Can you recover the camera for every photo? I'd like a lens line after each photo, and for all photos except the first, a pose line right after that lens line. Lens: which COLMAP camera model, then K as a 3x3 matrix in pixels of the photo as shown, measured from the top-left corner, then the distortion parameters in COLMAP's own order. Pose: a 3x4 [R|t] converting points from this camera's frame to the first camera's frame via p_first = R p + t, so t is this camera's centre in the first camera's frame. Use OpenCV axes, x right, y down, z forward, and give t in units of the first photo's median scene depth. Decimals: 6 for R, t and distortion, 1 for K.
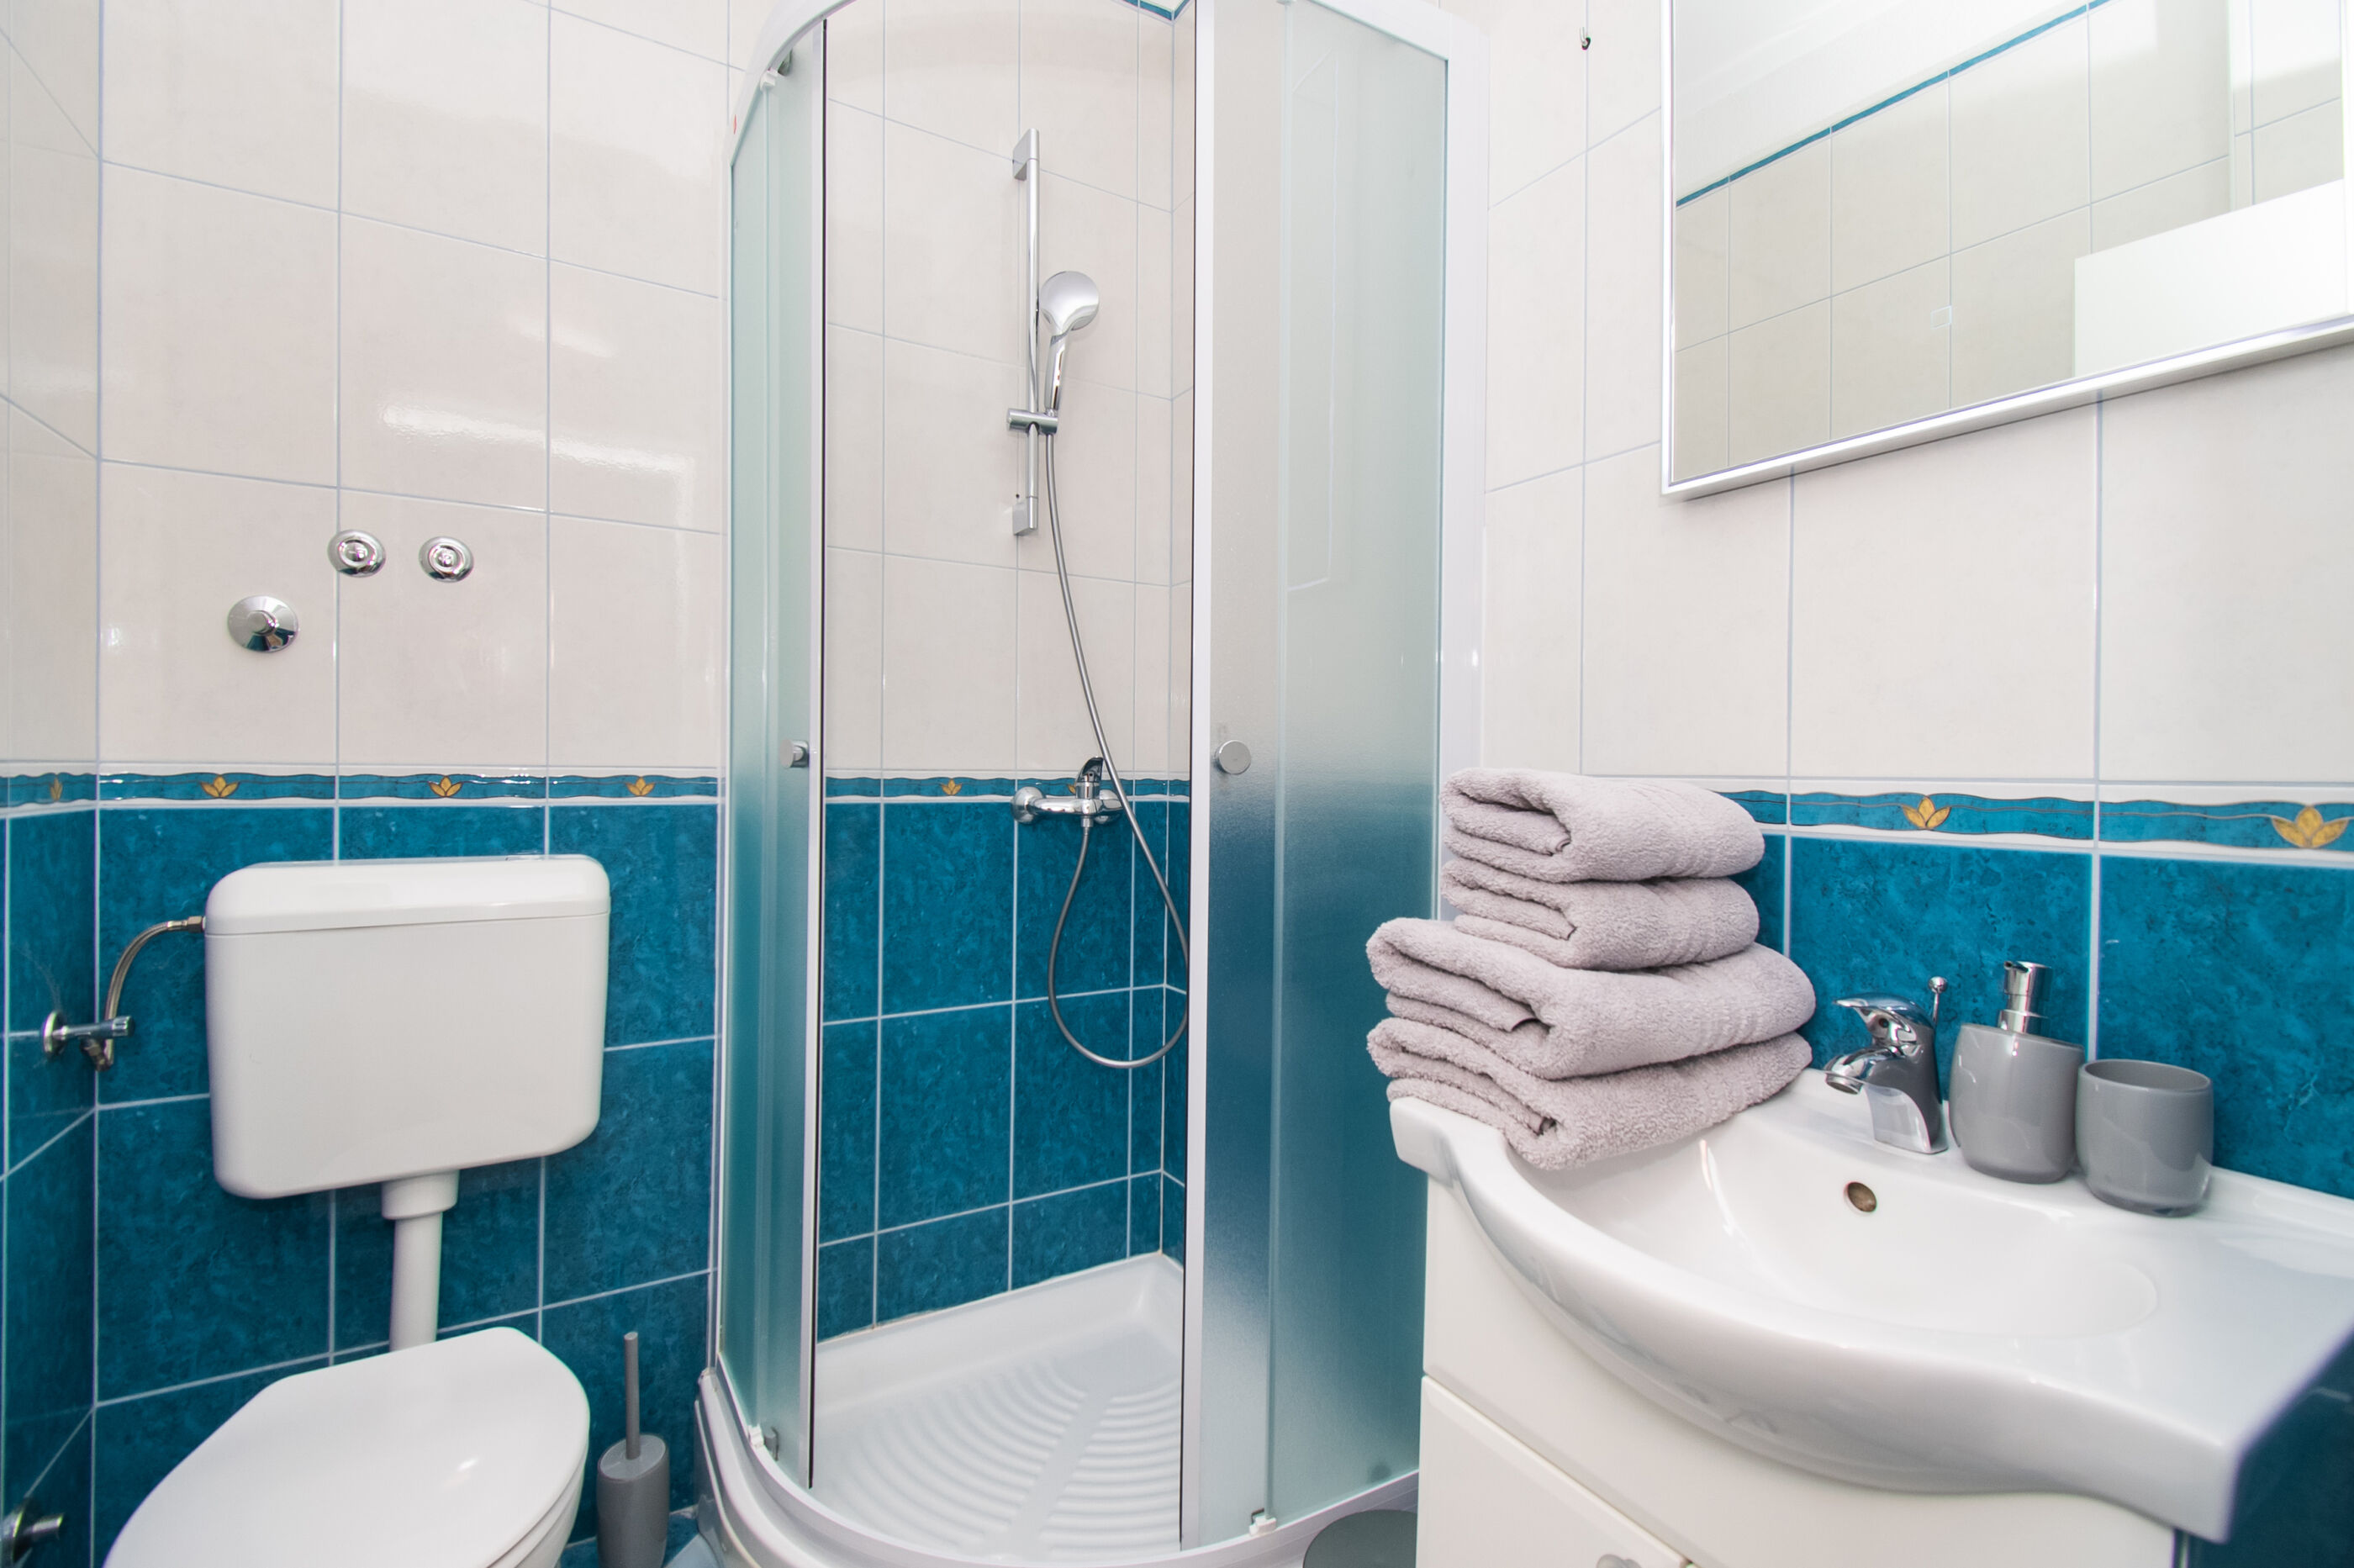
lens RADIAL K [[1068.5, 0, 1191.9], [0, 1068.5, 723.2], [0, 0, 1]] dist [-0.004588, -0.007201]
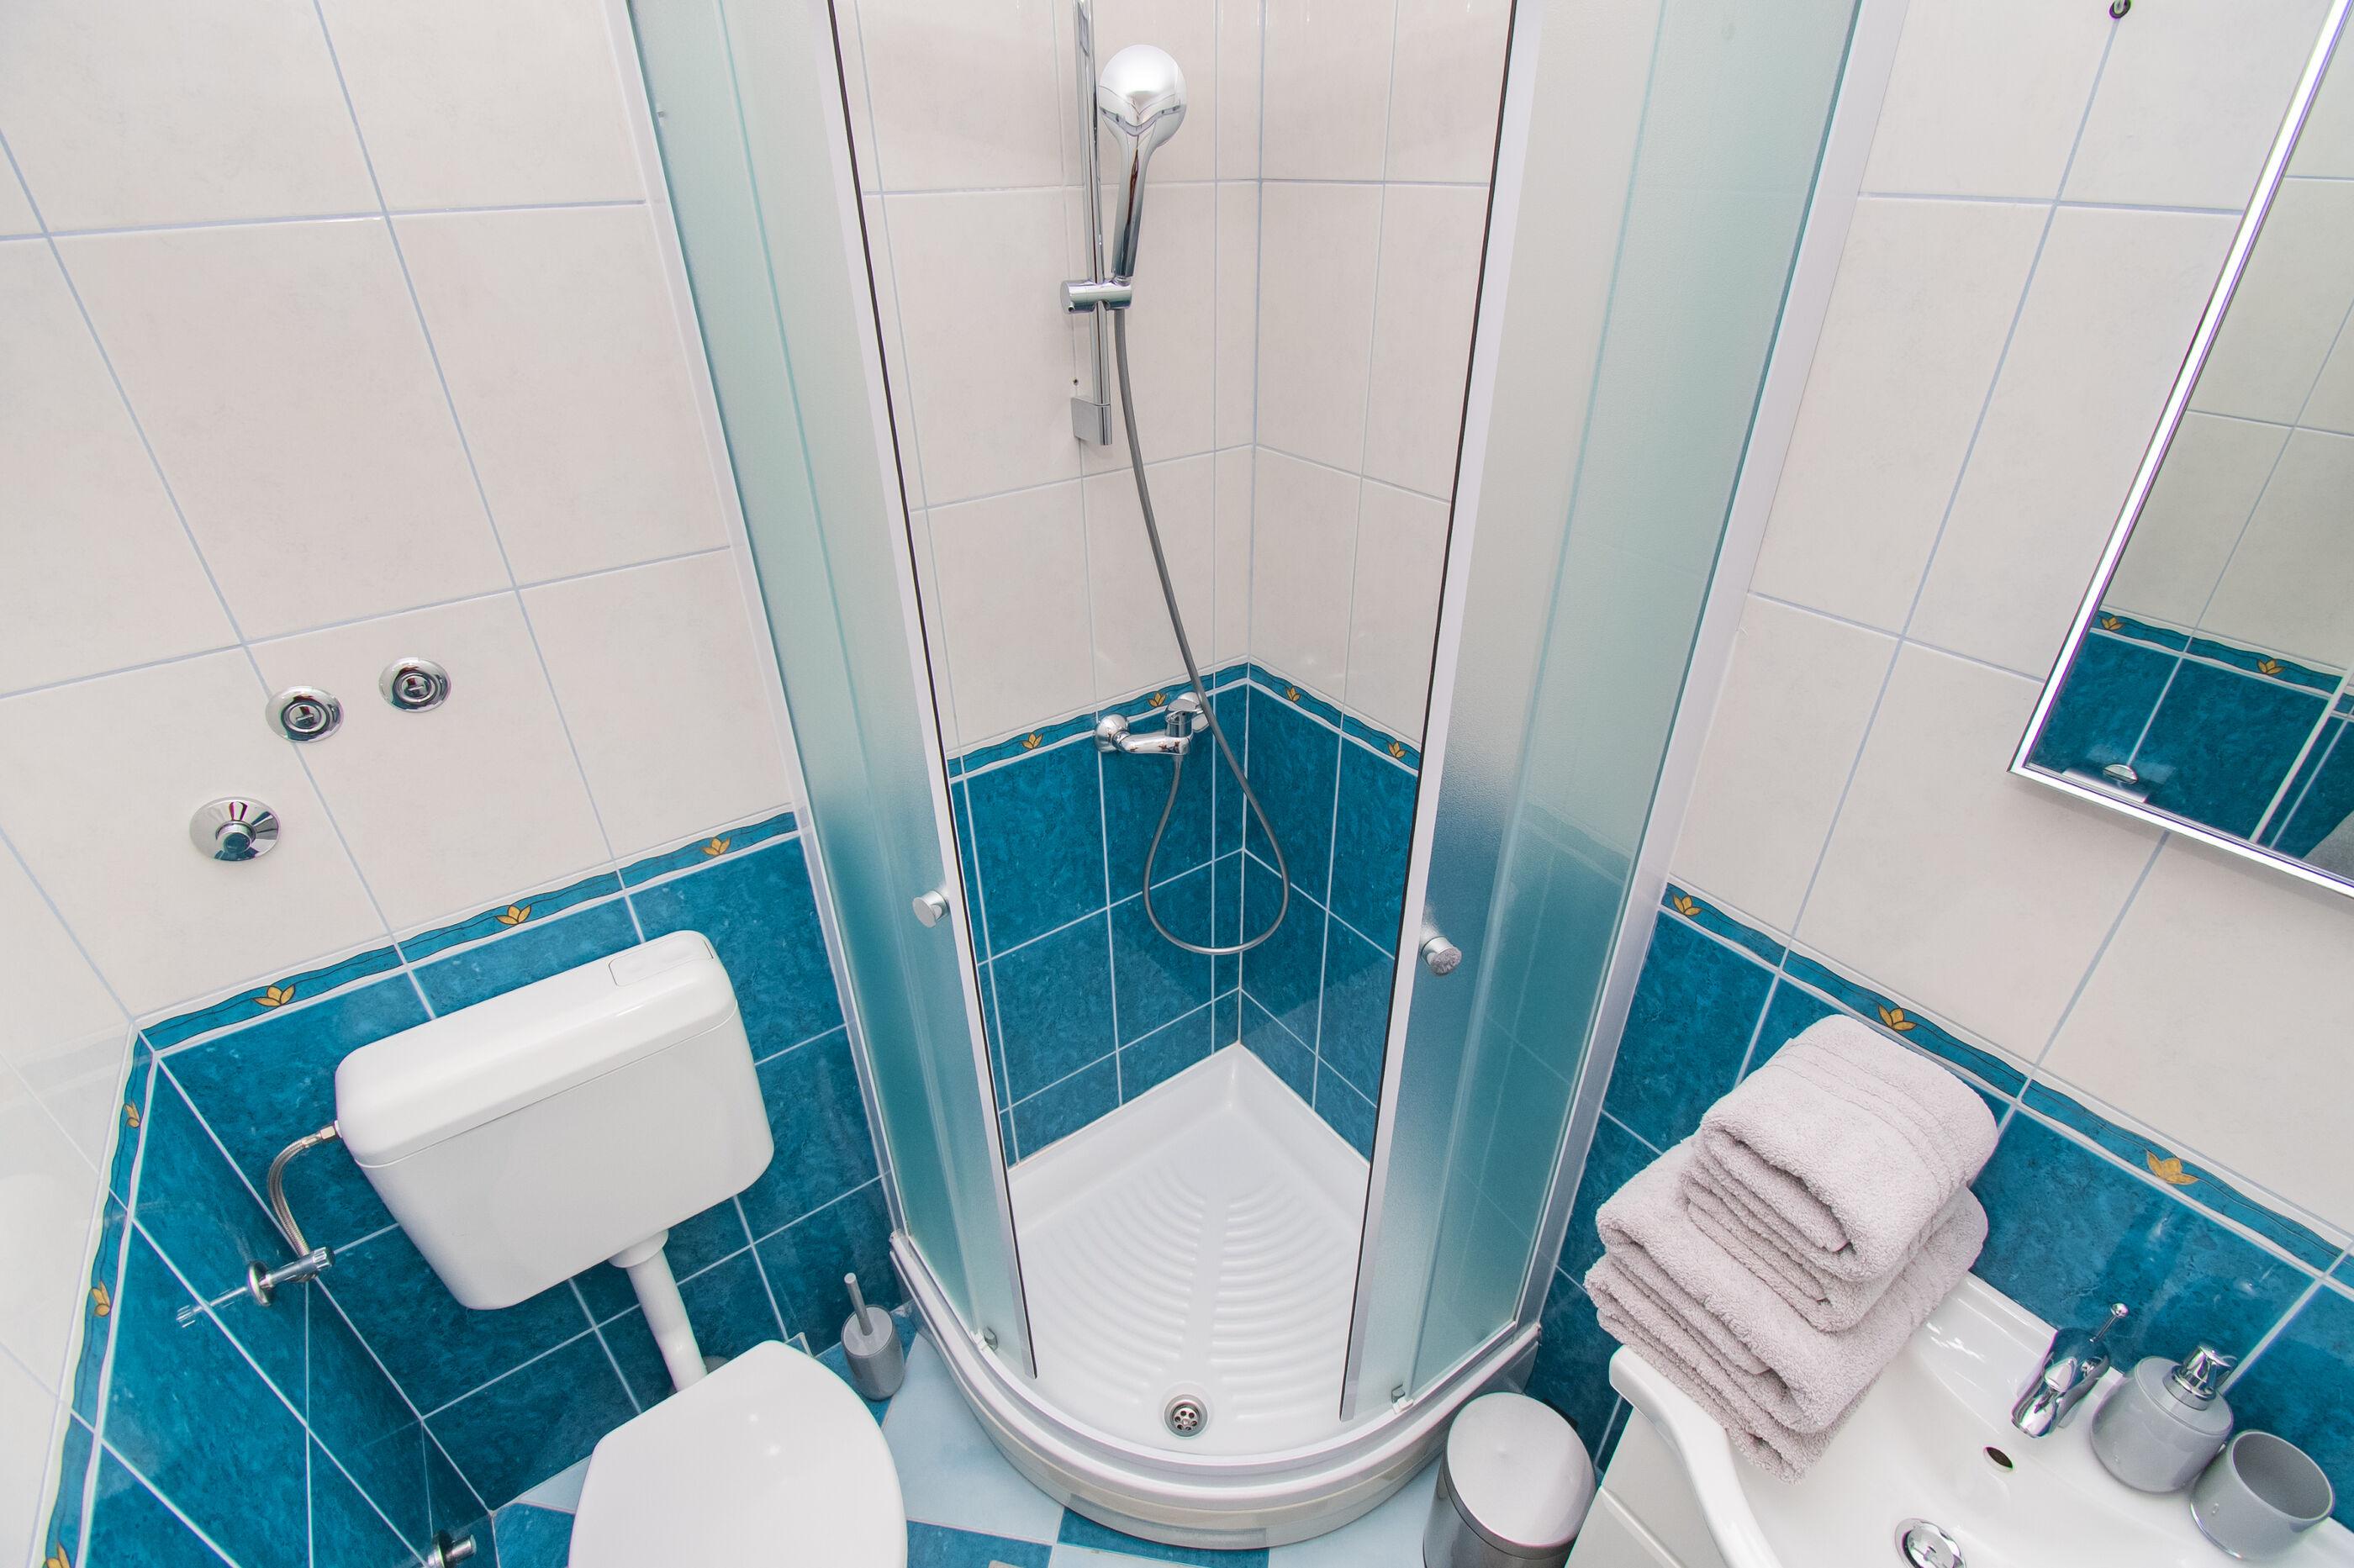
lens RADIAL K [[1068.5, 0, 1210.3], [0, 1068.5, 821.9], [0, 0, 1]] dist [-0.004588, -0.007201]
pose [[0.995893, -0.059284, 0.068428, -0.163205], [0.012815, 0.840496, 0.541666, -0.427820], [-0.089625, -0.538564, 0.837804, 0.224238]]
